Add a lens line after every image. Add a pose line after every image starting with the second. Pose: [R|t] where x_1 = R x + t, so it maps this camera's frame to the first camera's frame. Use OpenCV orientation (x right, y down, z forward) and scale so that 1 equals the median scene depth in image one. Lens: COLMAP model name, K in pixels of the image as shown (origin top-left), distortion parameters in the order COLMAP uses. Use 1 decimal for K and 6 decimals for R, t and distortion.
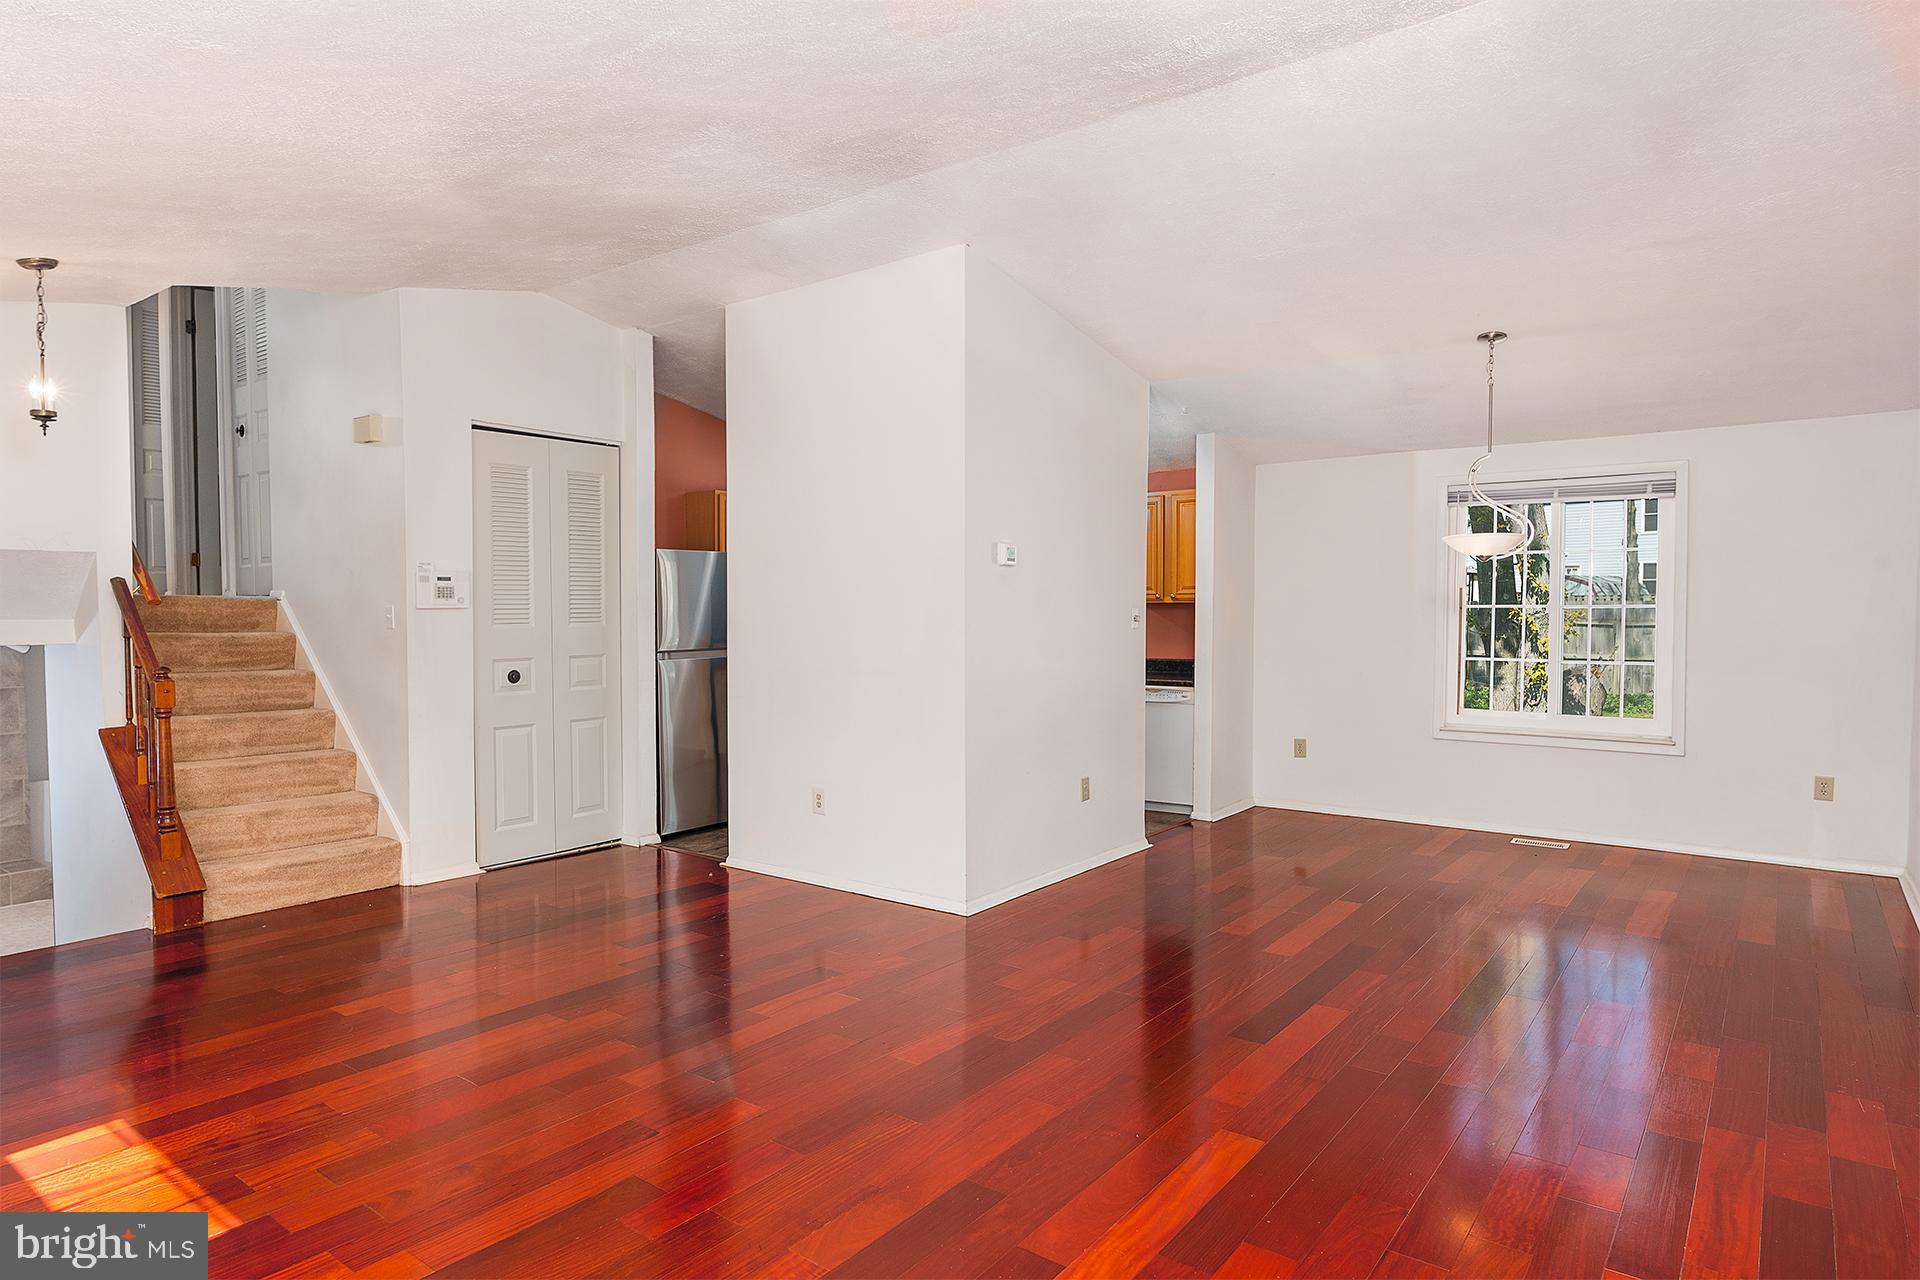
lens RADIAL K [[1103.1, 0, 961.7], [0, 1103.1, 640.1], [0, 0, 1]] dist [-0.016521, 0.011018]
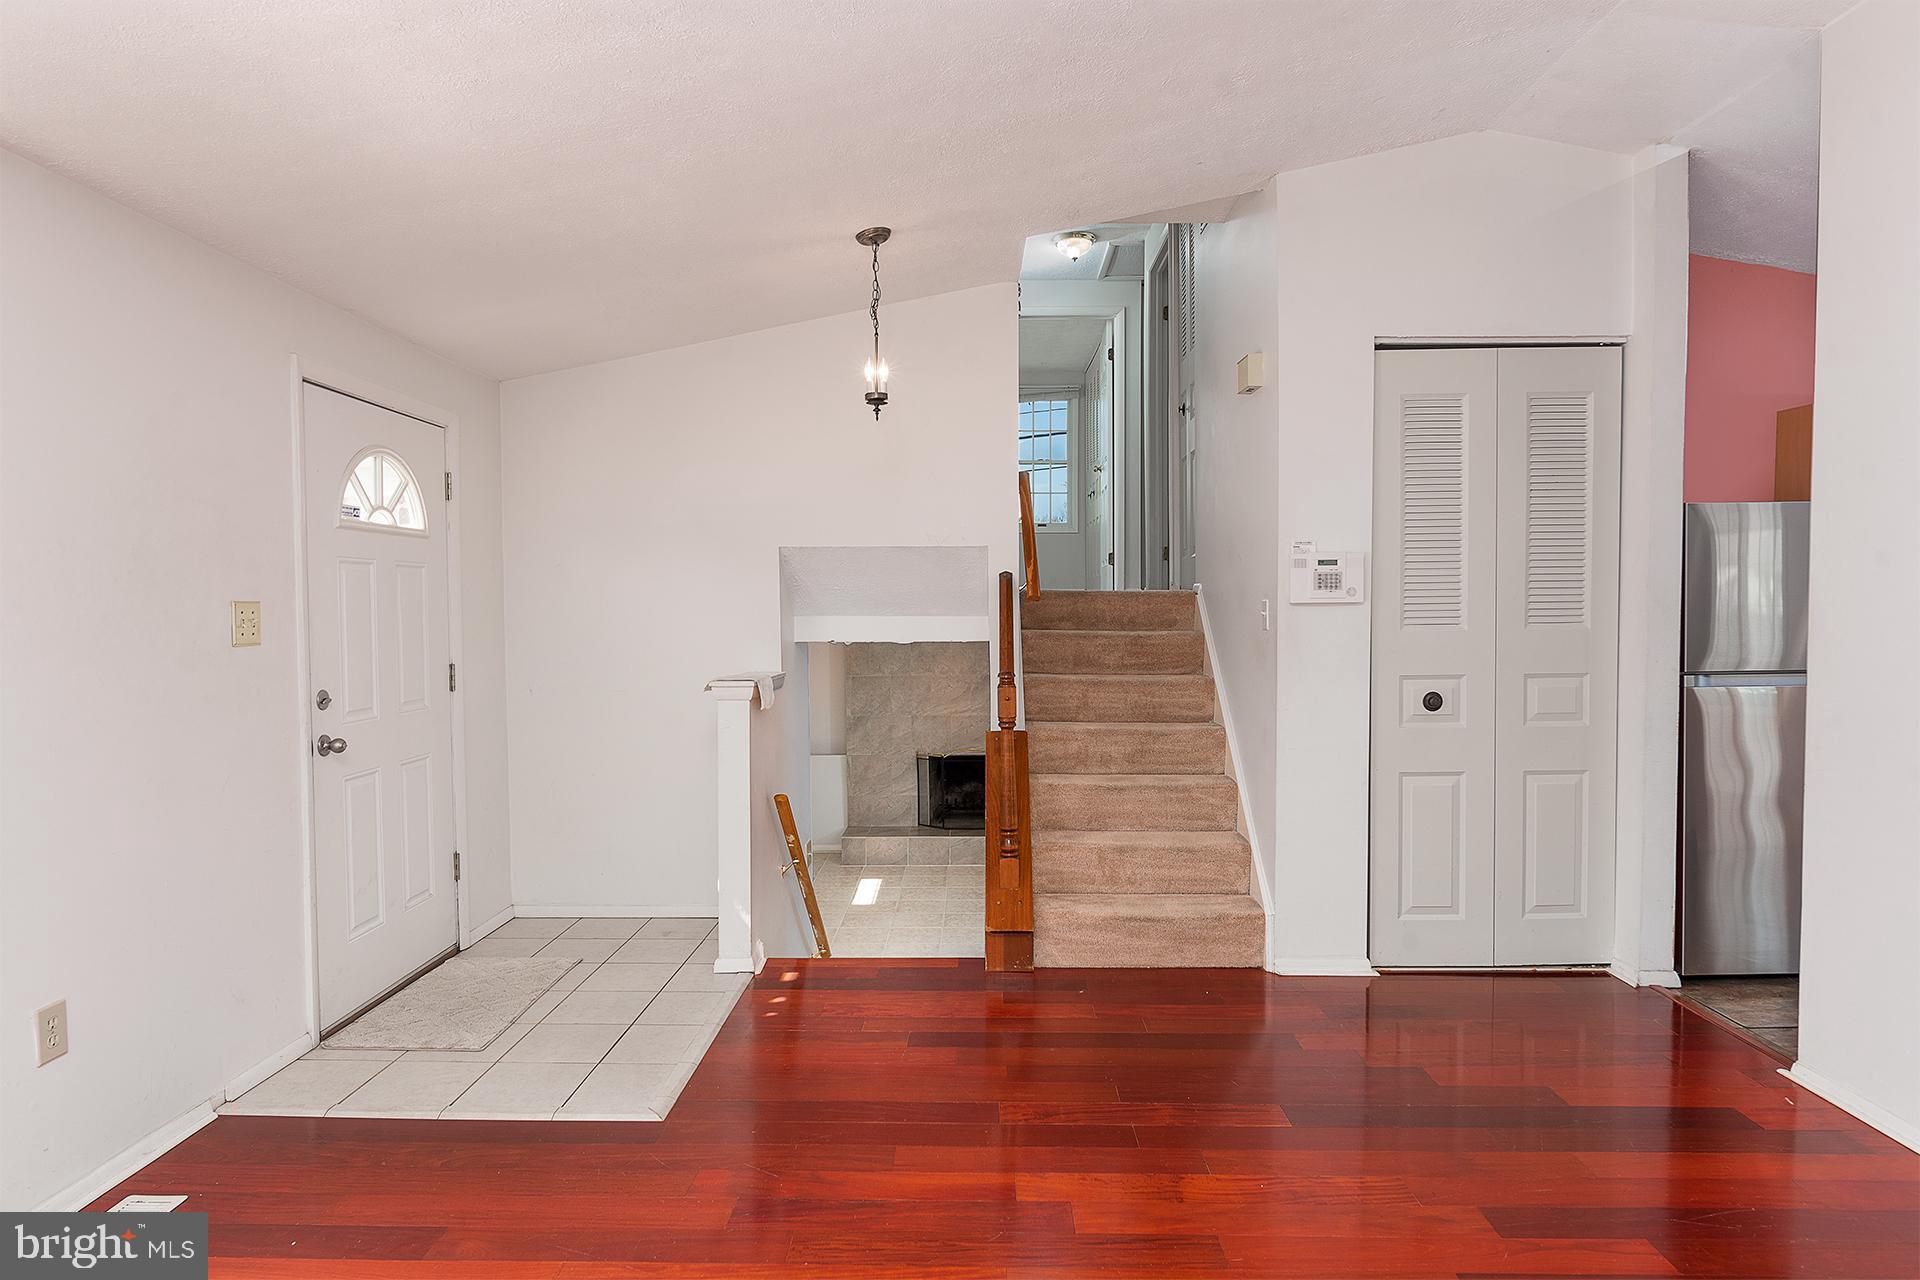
lens RADIAL K [[1103.1, 0, 956.7], [0, 1103.1, 639.3], [0, 0, 1]] dist [-0.016521, 0.011018]
pose [[0.586132, 0.022136, -0.809913, -0.024579], [-0.018380, 0.999733, 0.014023, -0.010620], [0.810007, 0.006667, 0.586382, 0.372014]]
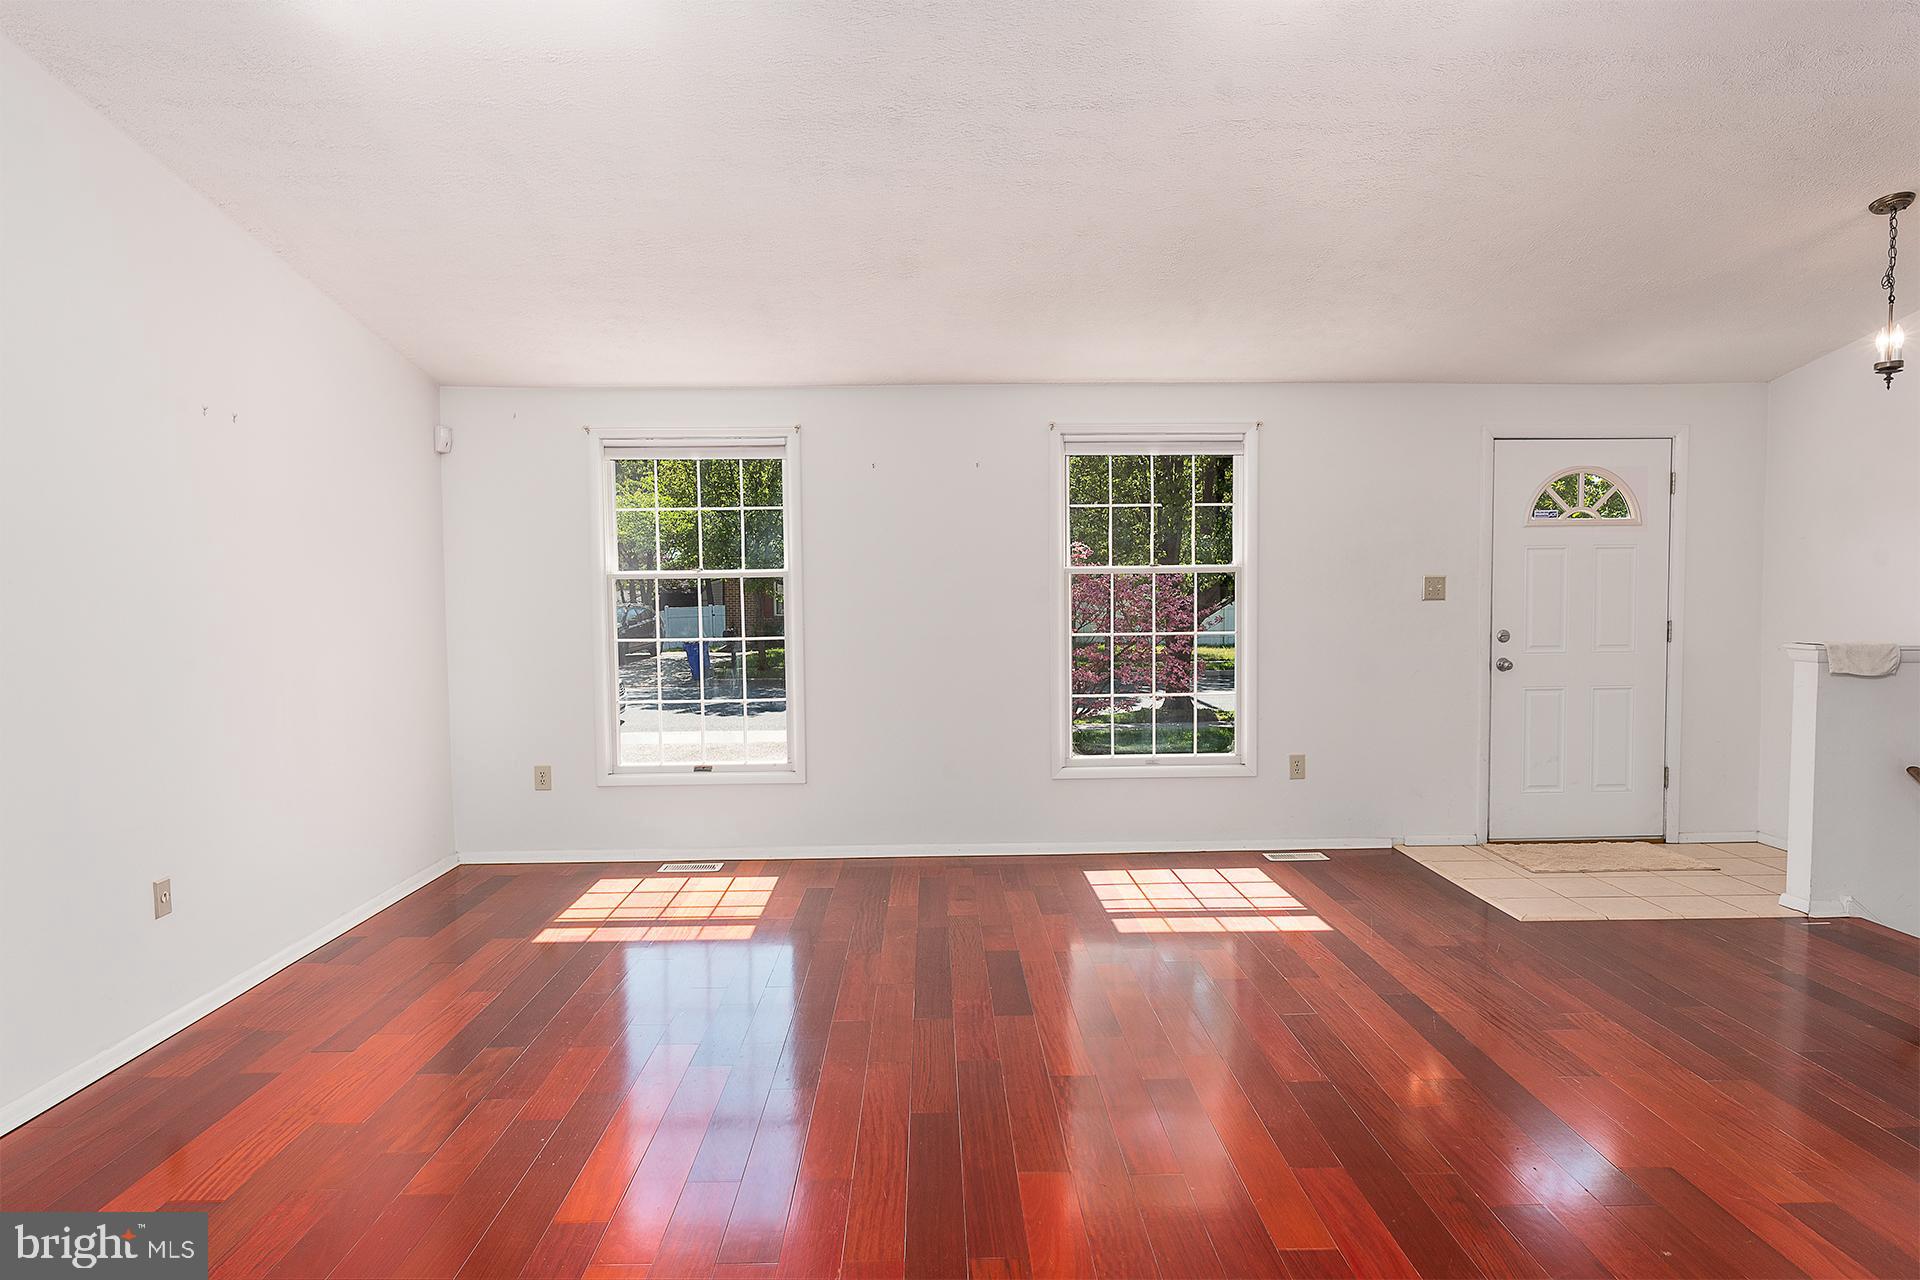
lens RADIAL K [[1103.1, 0, 954.2], [0, 1103.1, 646.3], [0, 0, 1]] dist [-0.016521, 0.011018]
pose [[-0.785910, 0.045040, -0.616699, 0.272551], [-0.003318, 0.997022, 0.077045, -0.027715], [0.618332, 0.062597, -0.783420, 0.920826]]
